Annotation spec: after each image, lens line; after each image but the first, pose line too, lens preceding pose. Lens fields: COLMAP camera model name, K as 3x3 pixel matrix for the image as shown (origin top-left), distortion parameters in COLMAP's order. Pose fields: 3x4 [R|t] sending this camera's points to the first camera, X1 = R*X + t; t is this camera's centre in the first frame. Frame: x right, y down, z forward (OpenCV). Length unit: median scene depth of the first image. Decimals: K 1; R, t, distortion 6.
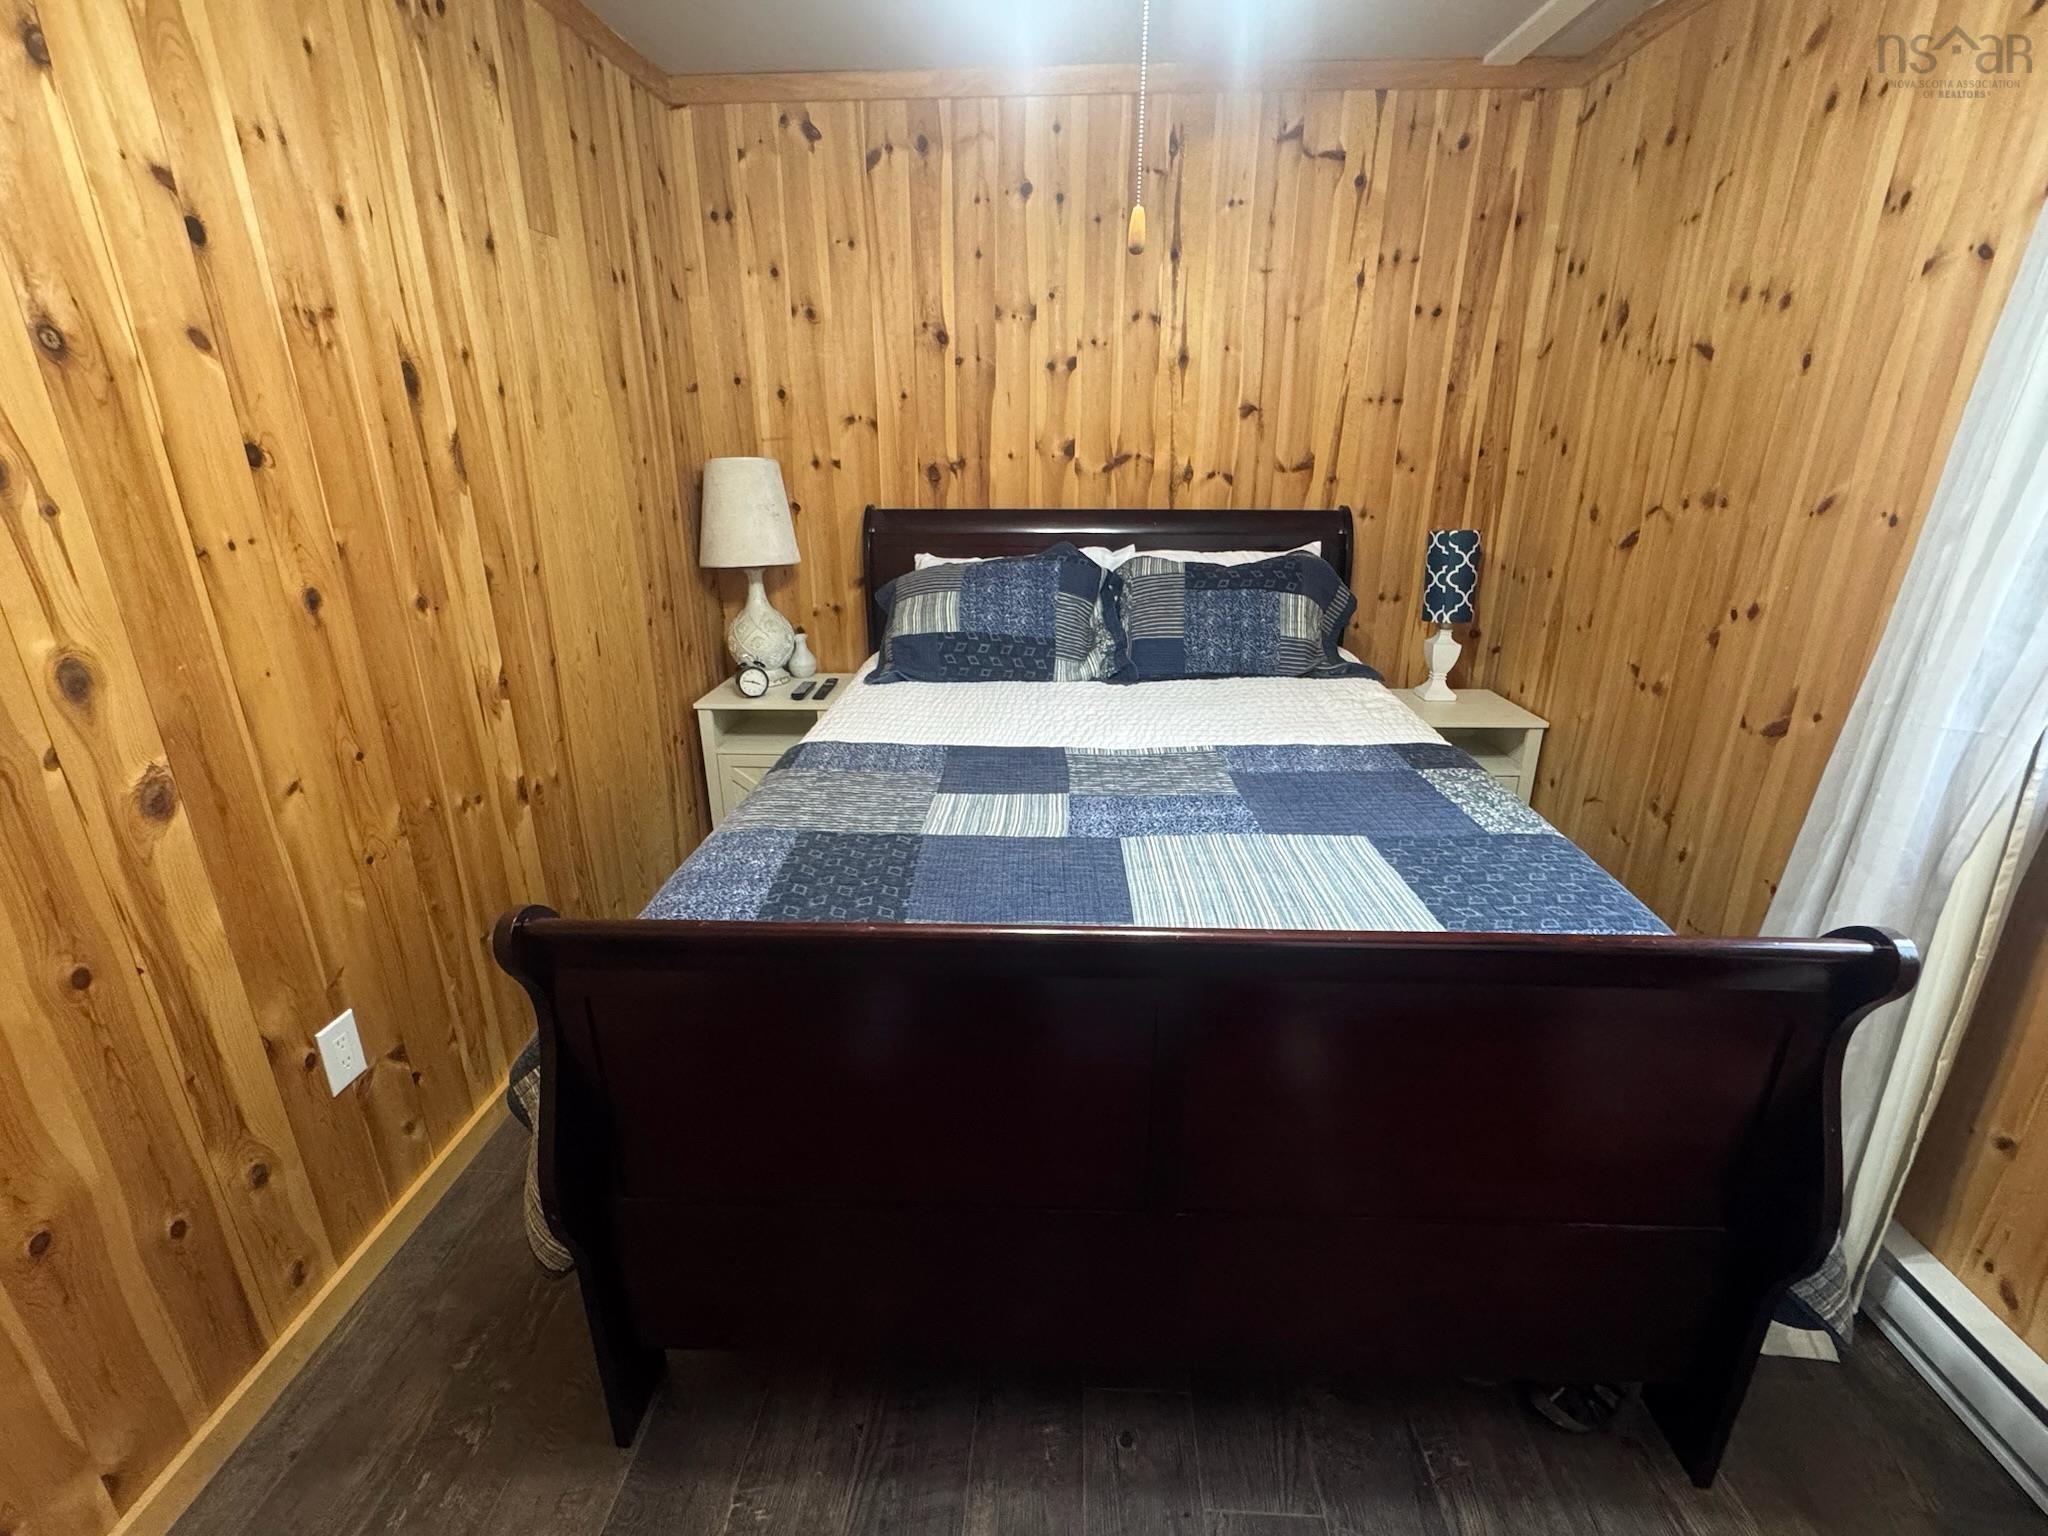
lens RADIAL K [[923.7, 0, 1022.8], [0, 923.7, 767.2], [0, 0, 1]] dist [0.000439, -0.001096]
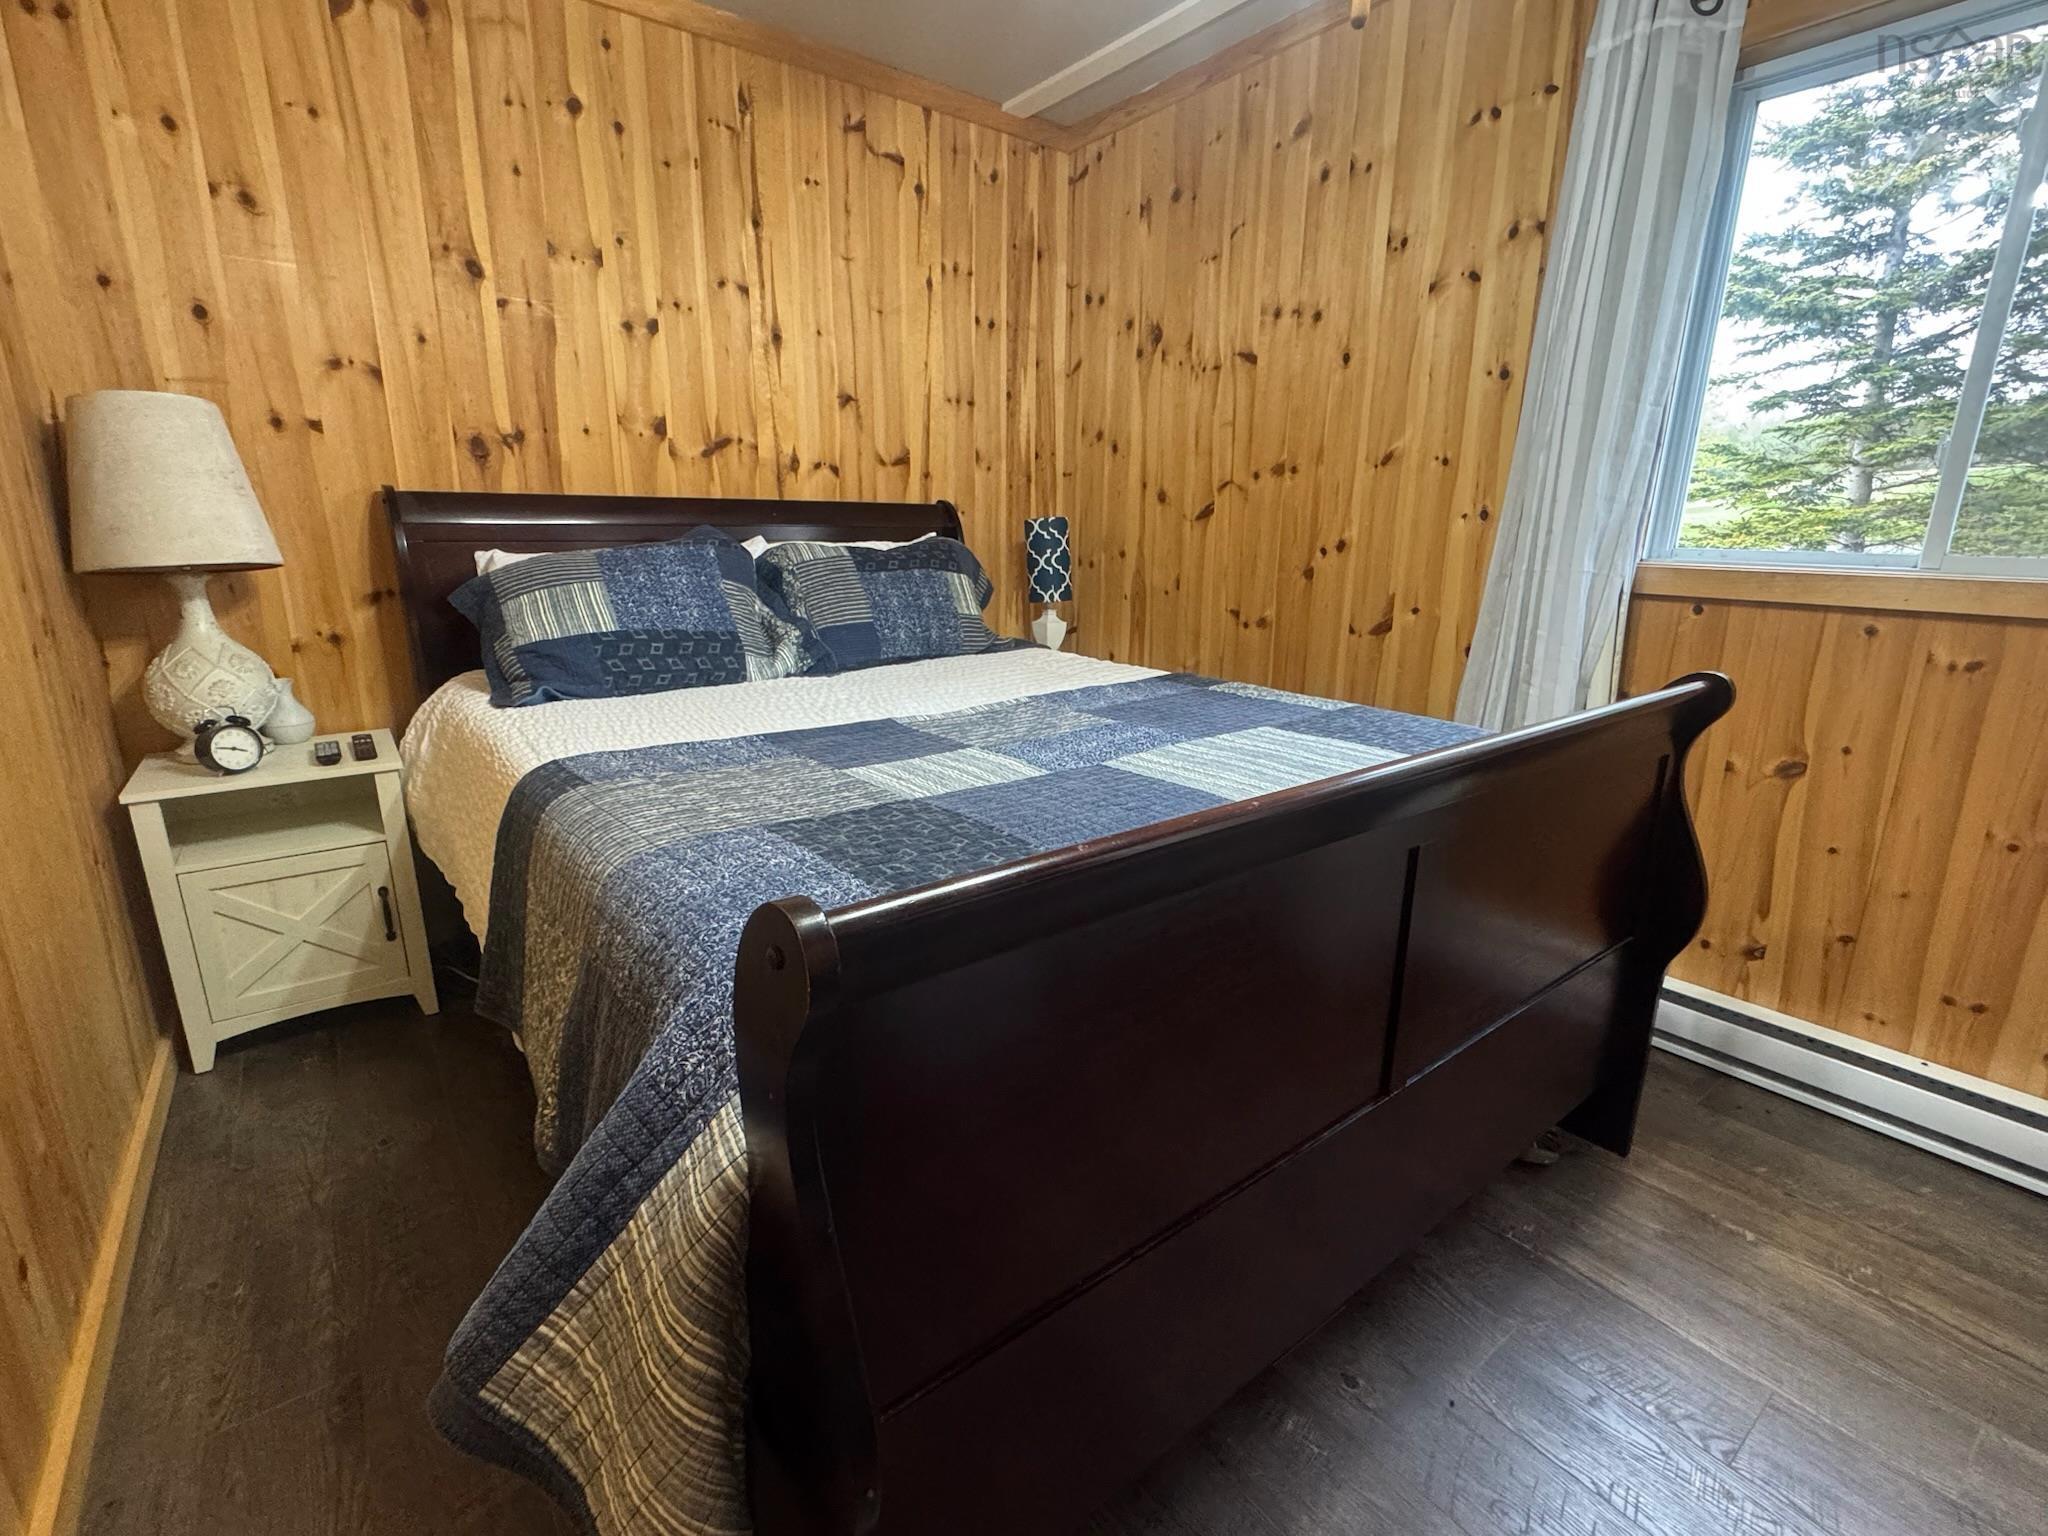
lens RADIAL K [[923.7, 0, 1022.8], [0, 923.7, 767.2], [0, 0, 1]] dist [0.000439, -0.001096]
pose [[0.767577, -0.155272, 0.621866, -0.289438], [0.208697, 0.977888, -0.013432, 0.043078], [-0.606030, 0.140091, 0.783009, 0.196217]]
